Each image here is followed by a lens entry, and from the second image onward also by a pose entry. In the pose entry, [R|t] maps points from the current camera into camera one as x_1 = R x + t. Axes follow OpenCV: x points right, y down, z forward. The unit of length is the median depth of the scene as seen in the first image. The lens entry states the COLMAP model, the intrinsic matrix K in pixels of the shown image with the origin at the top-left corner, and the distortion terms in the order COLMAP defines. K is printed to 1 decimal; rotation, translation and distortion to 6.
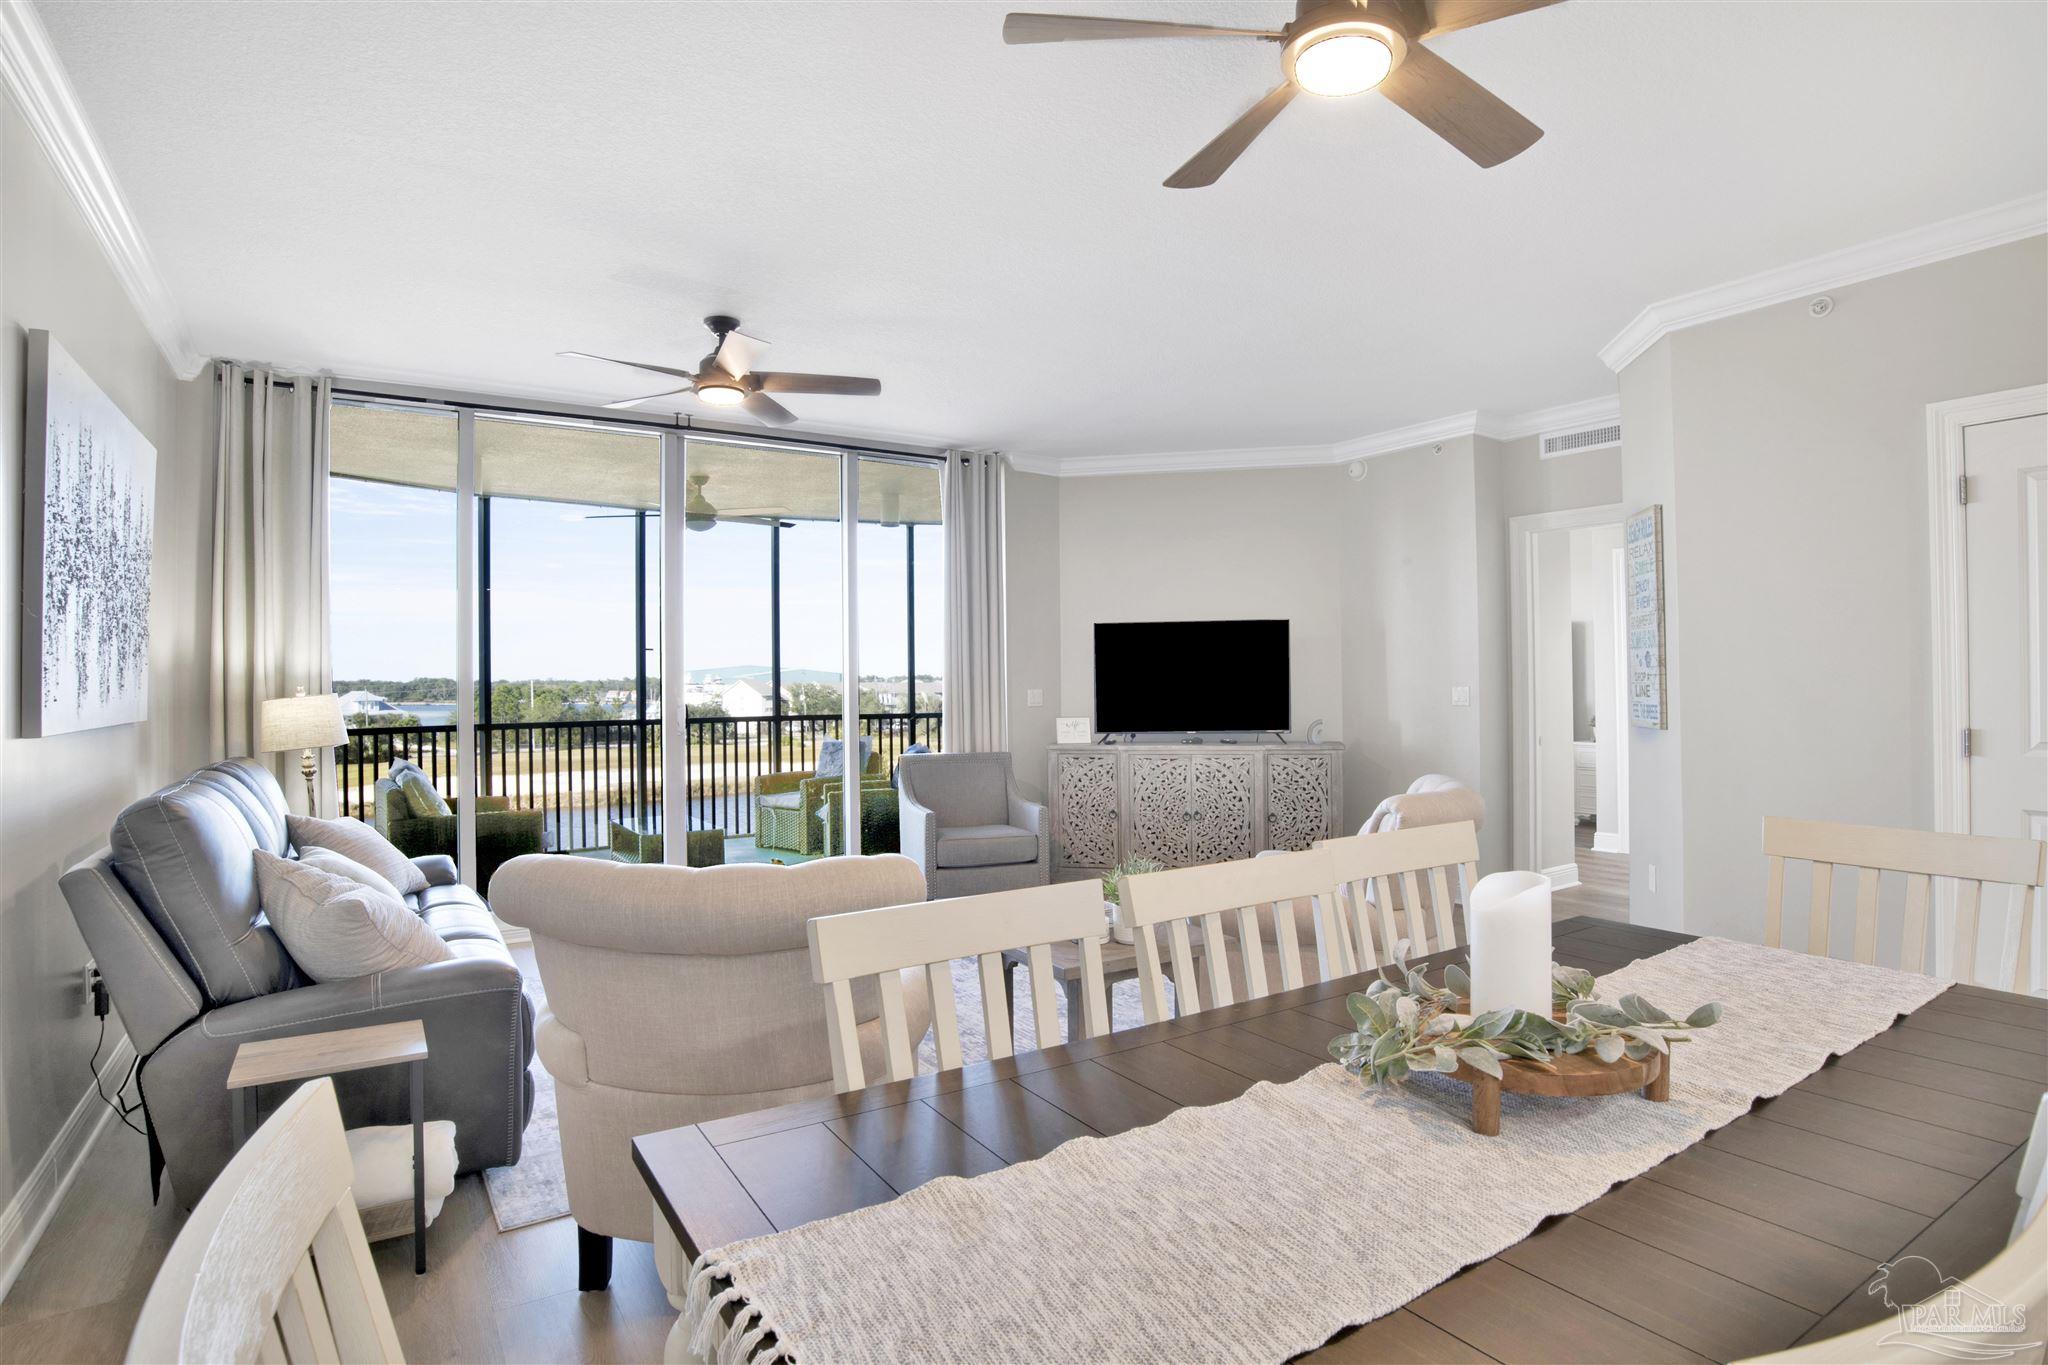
lens RADIAL K [[1052.9, 0, 1039.4], [0, 1052.9, 675.0], [0, 0, 1]] dist [-0.064852, 0.022420]
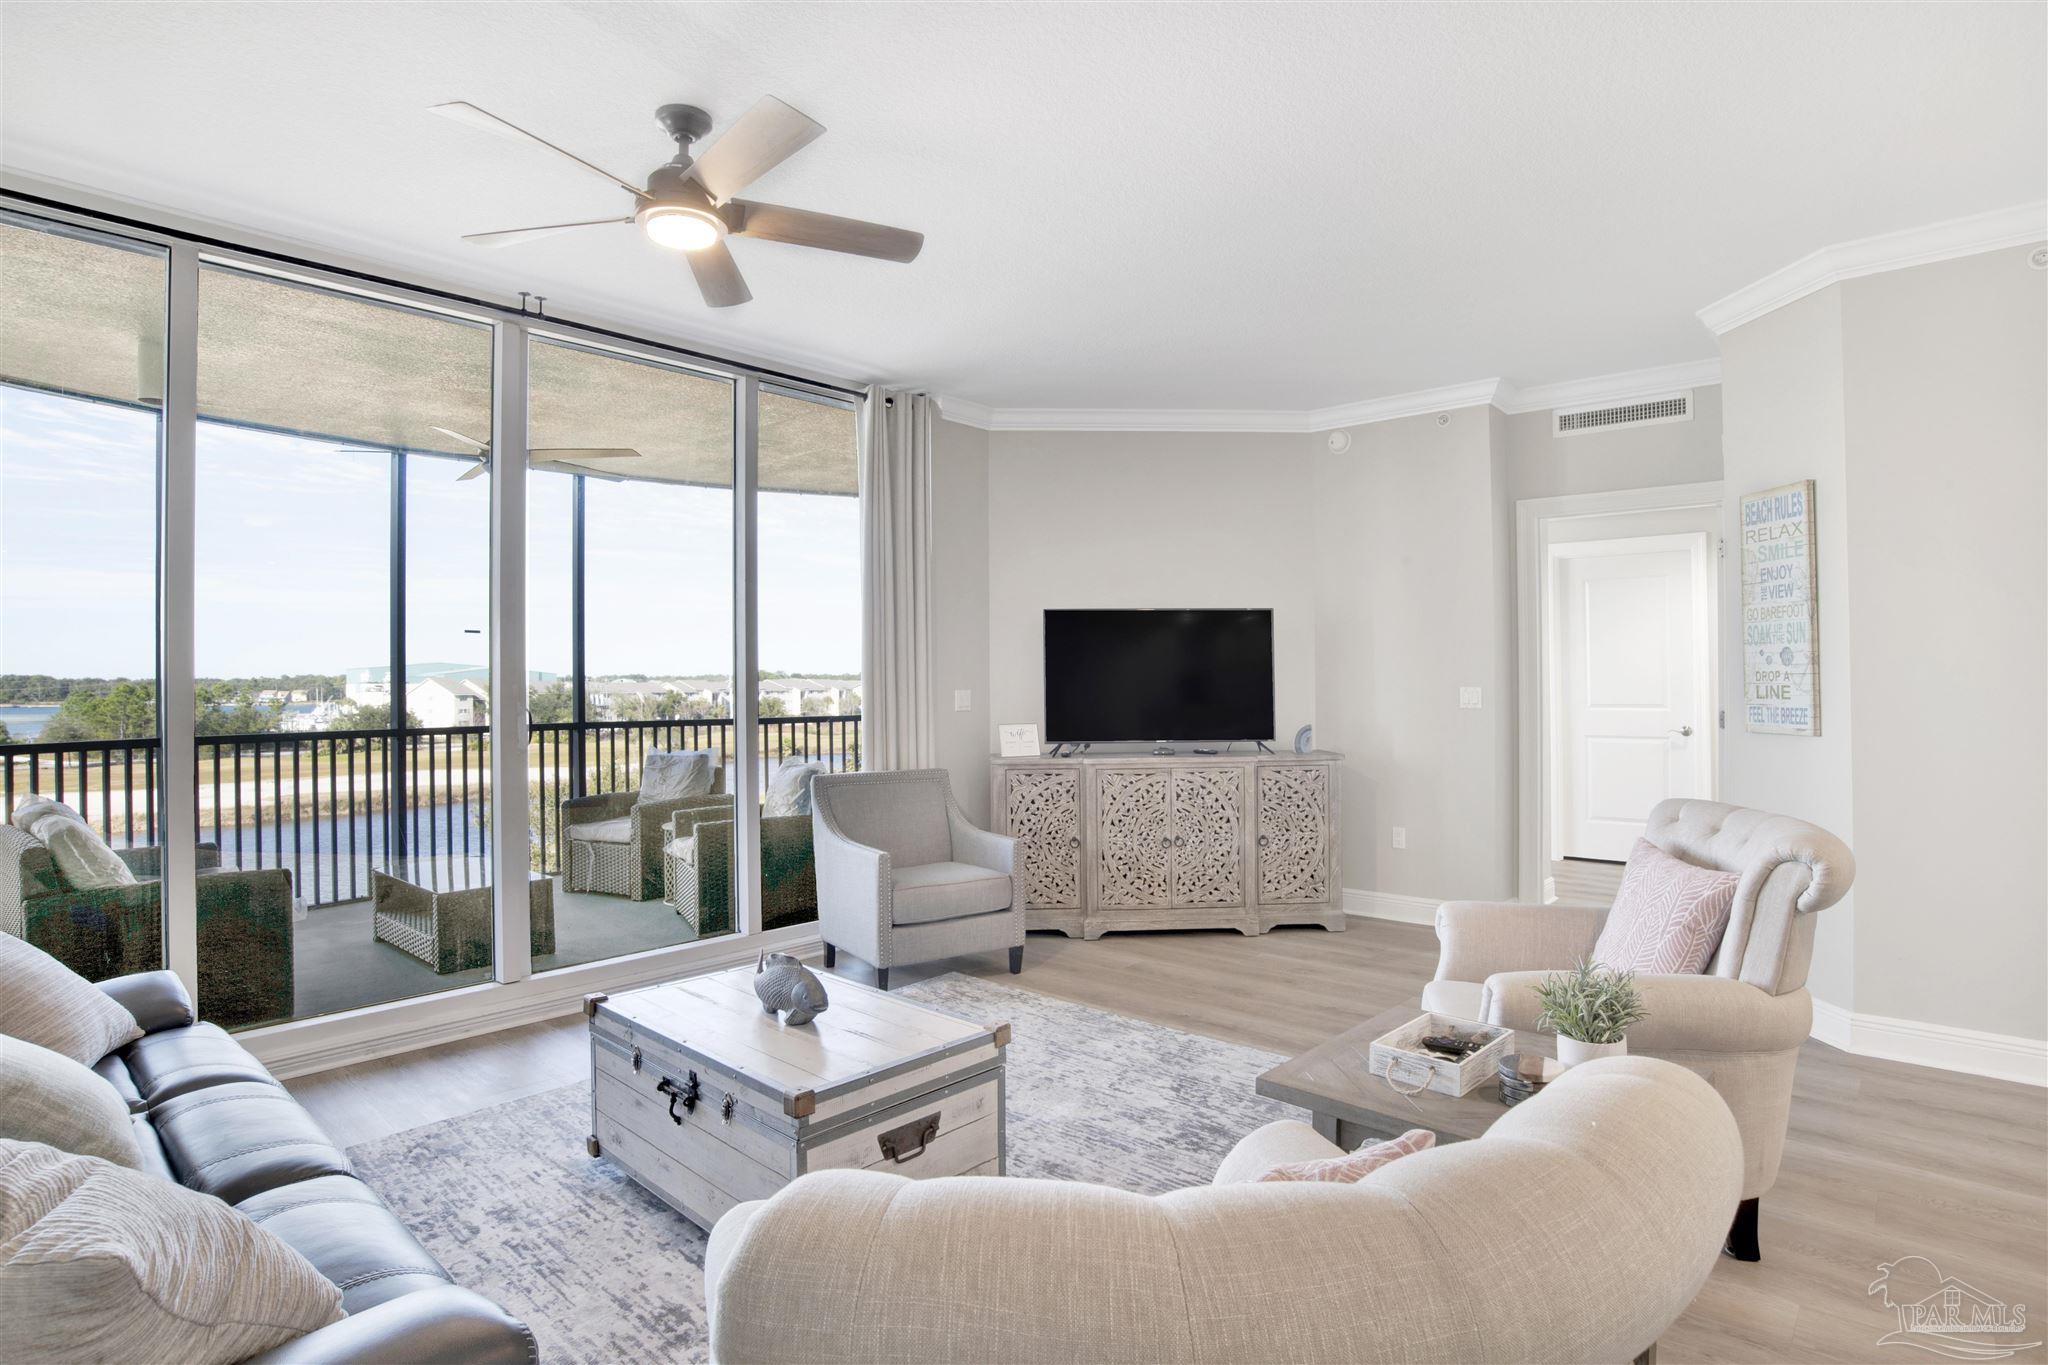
lens RADIAL K [[1052.9, 0, 1039.4], [0, 1052.9, 675.0], [0, 0, 1]] dist [-0.064852, 0.022420]
pose [[0.966670, 0.003898, 0.255996, -0.172808], [-0.003966, 0.999992, -0.000250, 0.002344], [-0.255995, -0.000774, 0.966678, 0.223359]]
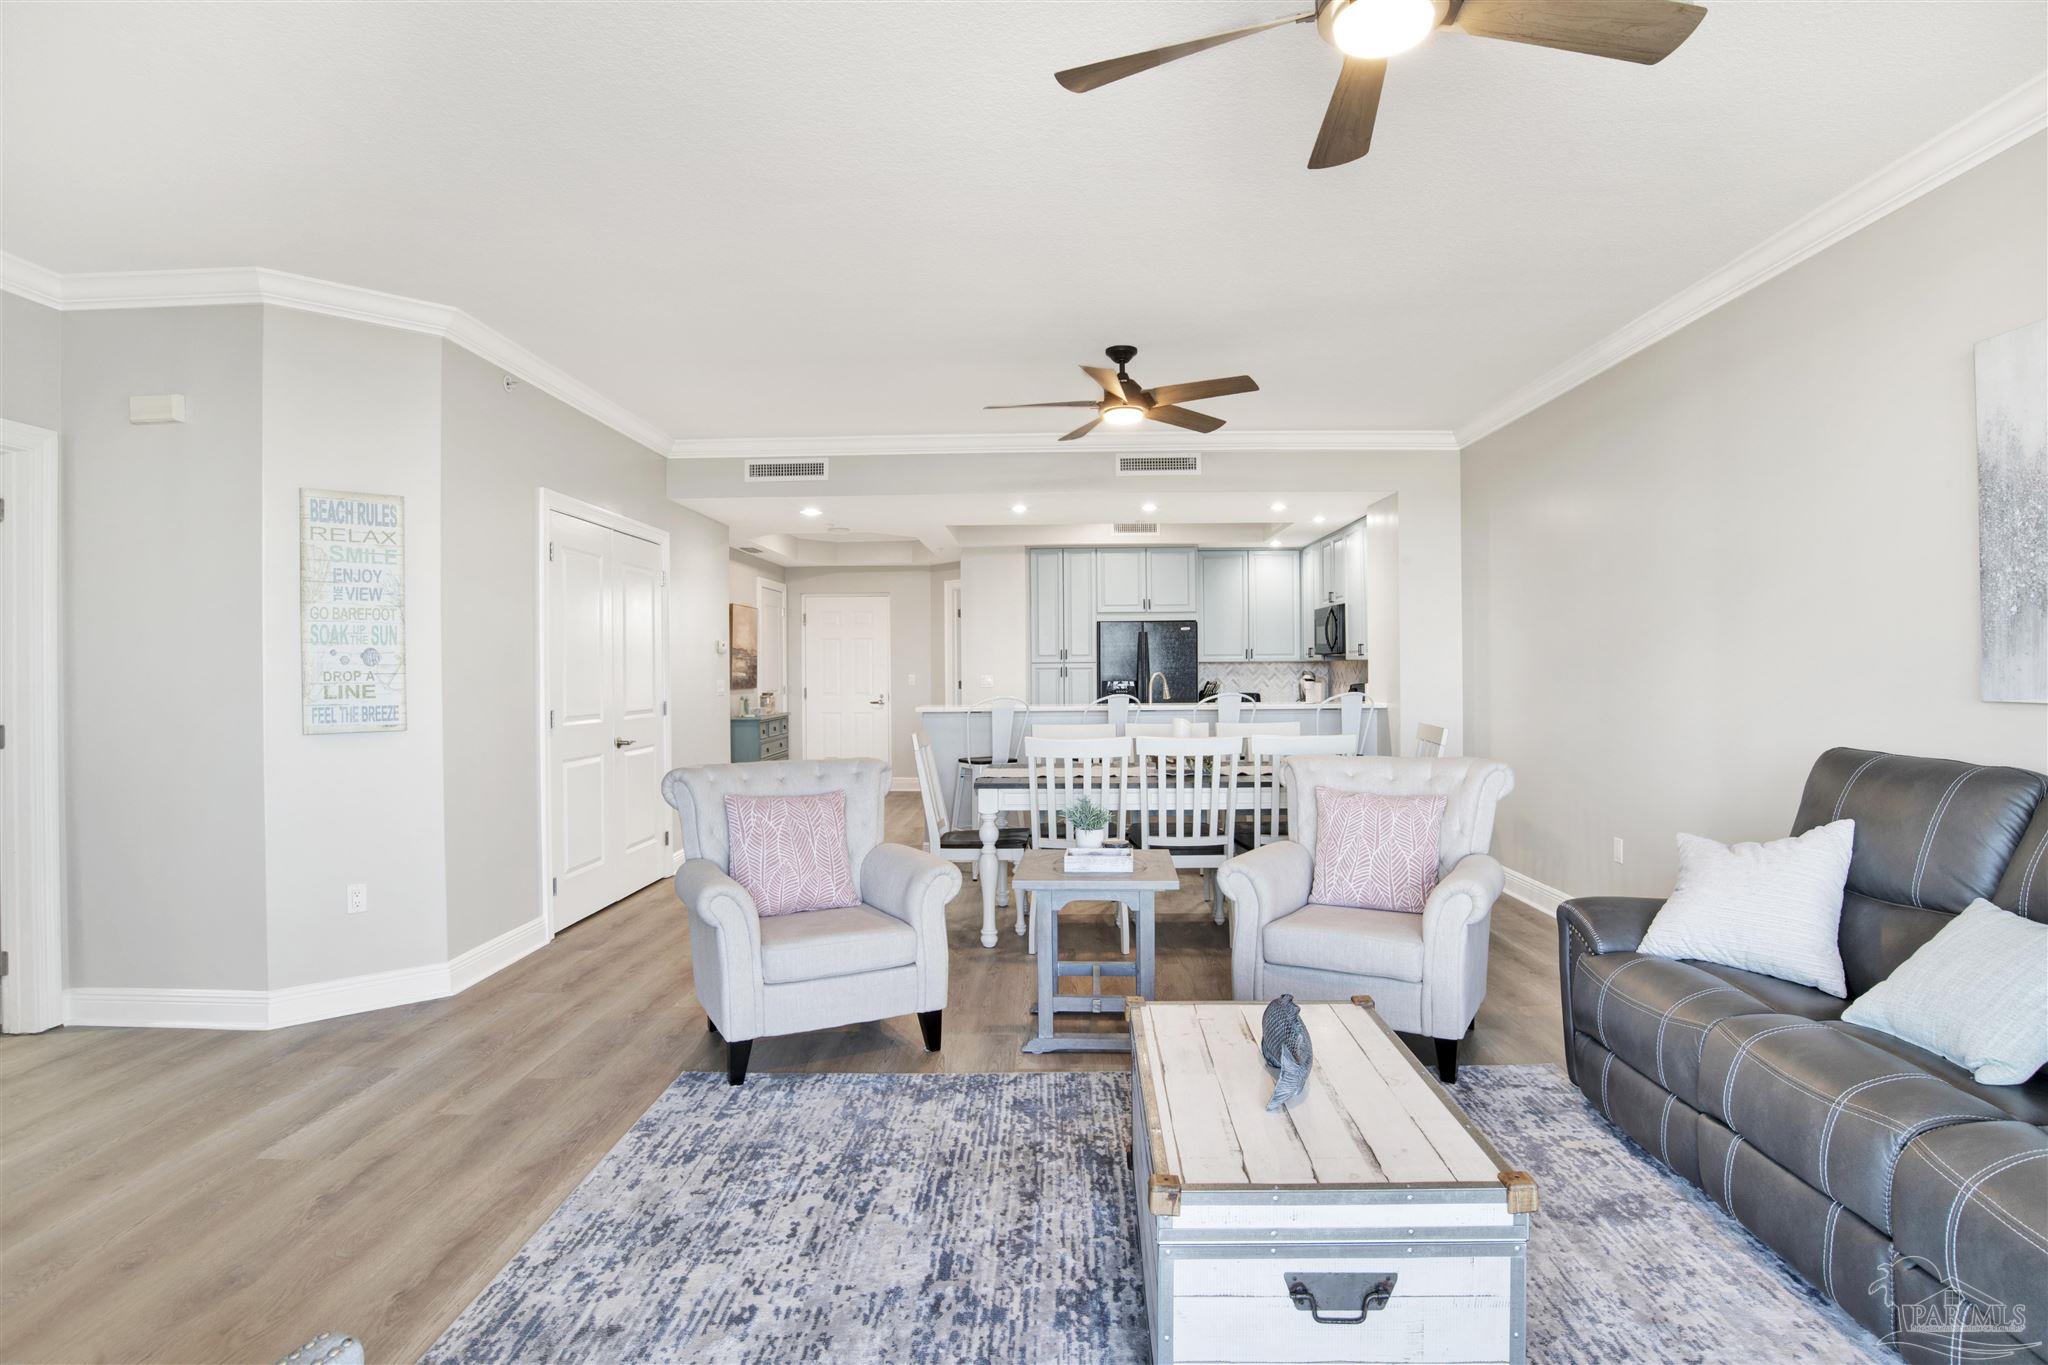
lens RADIAL K [[1052.9, 0, 1039.4], [0, 1052.9, 675.0], [0, 0, 1]] dist [-0.064852, 0.022420]
pose [[-0.824004, 0.012388, 0.566449, -0.292257], [0.010278, 0.999923, -0.006915, 0.009171], [-0.566491, 0.000124, -0.824068, 0.987279]]
